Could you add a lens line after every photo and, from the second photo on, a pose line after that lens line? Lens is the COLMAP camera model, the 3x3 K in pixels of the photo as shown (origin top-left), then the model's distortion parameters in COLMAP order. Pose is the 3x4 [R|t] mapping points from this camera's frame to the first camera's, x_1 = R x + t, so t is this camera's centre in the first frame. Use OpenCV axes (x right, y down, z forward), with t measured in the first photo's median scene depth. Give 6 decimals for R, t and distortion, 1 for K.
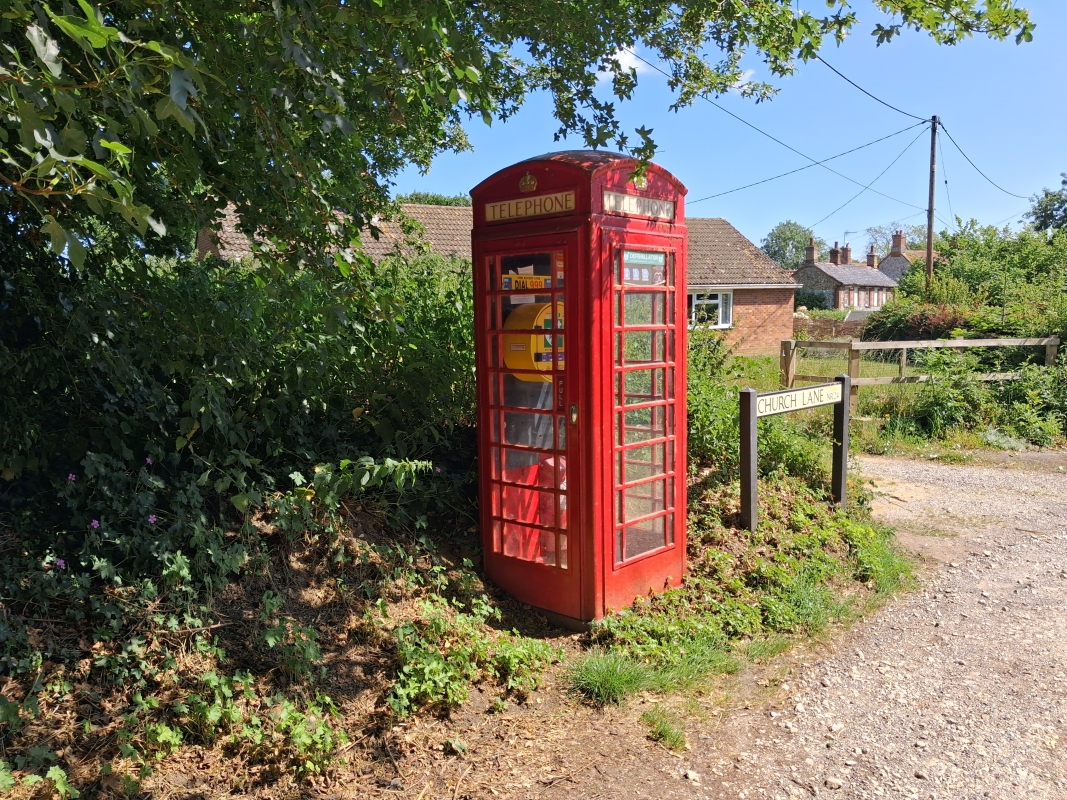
lens RADIAL K [[839.4, 0, 553.0], [0, 839.4, 394.0], [0, 0, 1]] dist [0.071851, -0.002782]
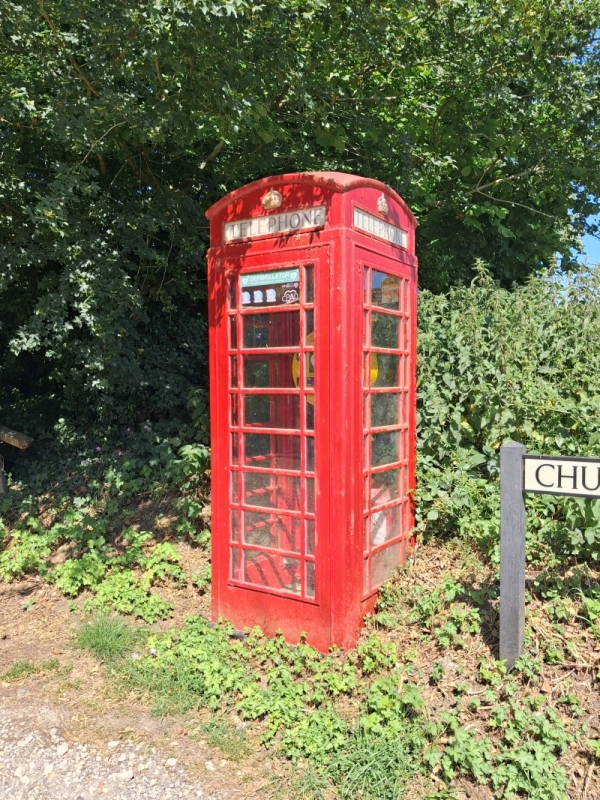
lens RADIAL K [[630.9, 0, 300.0], [0, 630.9, 400.0], [0, 0, 1]] dist [-0.002537, 0.045087]
pose [[0.148838, 0.042576, -0.987945, 0.784898], [-0.088675, 0.995622, 0.029548, -0.044159], [0.984878, 0.083208, 0.151962, 0.882053]]
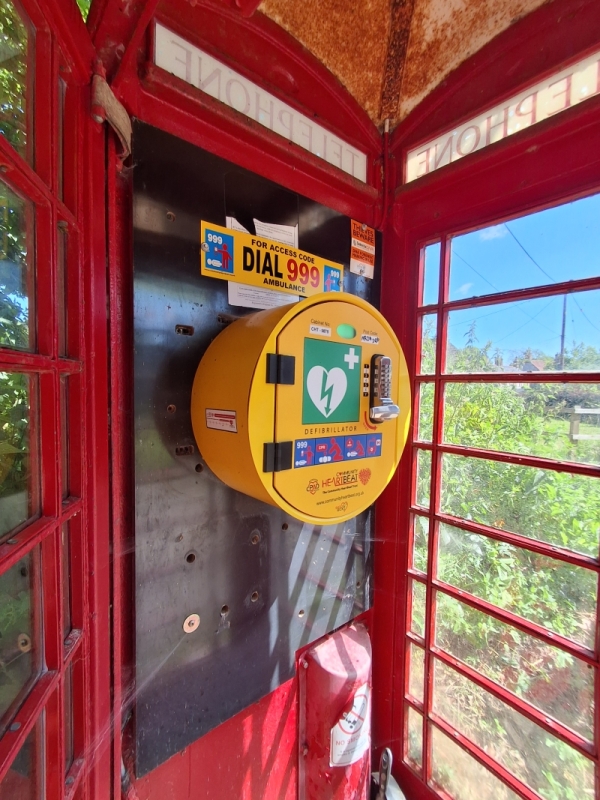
lens RADIAL K [[368.1, 0, 300.0], [0, 368.1, 400.0], [0, 0, 1]] dist [-0.000044, -0.000006]
pose [[0.987940, 0.042020, -0.149025, 0.009953], [-0.049479, 0.997683, -0.046696, -0.059349], [0.146718, 0.053507, 0.987730, 0.874556]]
